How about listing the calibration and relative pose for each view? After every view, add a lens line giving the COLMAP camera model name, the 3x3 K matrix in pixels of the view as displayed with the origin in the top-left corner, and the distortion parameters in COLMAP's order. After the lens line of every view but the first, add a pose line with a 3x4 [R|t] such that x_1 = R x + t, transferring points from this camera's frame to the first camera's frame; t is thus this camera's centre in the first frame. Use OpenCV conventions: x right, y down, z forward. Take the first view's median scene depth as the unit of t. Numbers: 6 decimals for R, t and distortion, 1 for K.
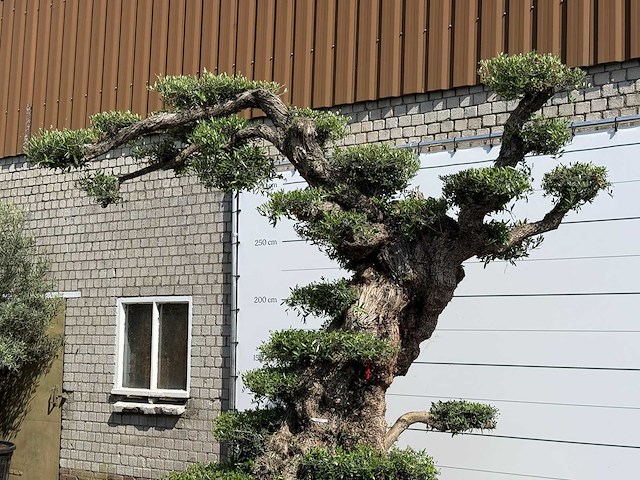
lens RADIAL K [[907.4, 0, 320.7], [0, 907.4, 243.0], [0, 0, 1]] dist [0.169028, -0.155843]
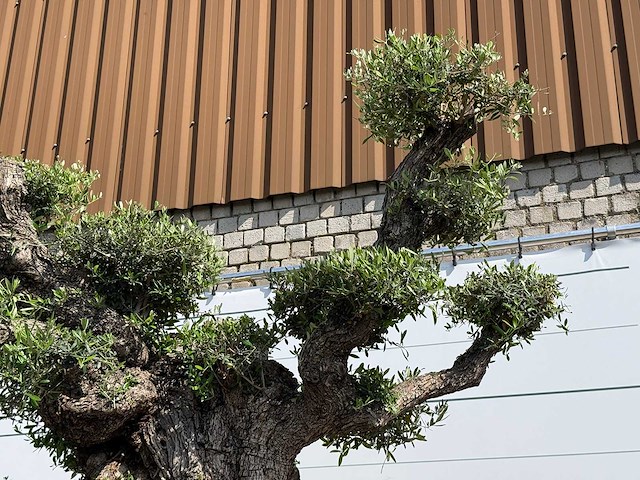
lens RADIAL K [[907.4, 0, 320.7], [0, 907.4, 243.0], [0, 0, 1]] dist [0.169028, -0.155843]
pose [[0.969708, 0.073356, 0.232992, 0.036838], [-0.010981, 0.965968, -0.258427, 0.039753], [-0.244020, 0.248040, 0.937513, 0.468664]]
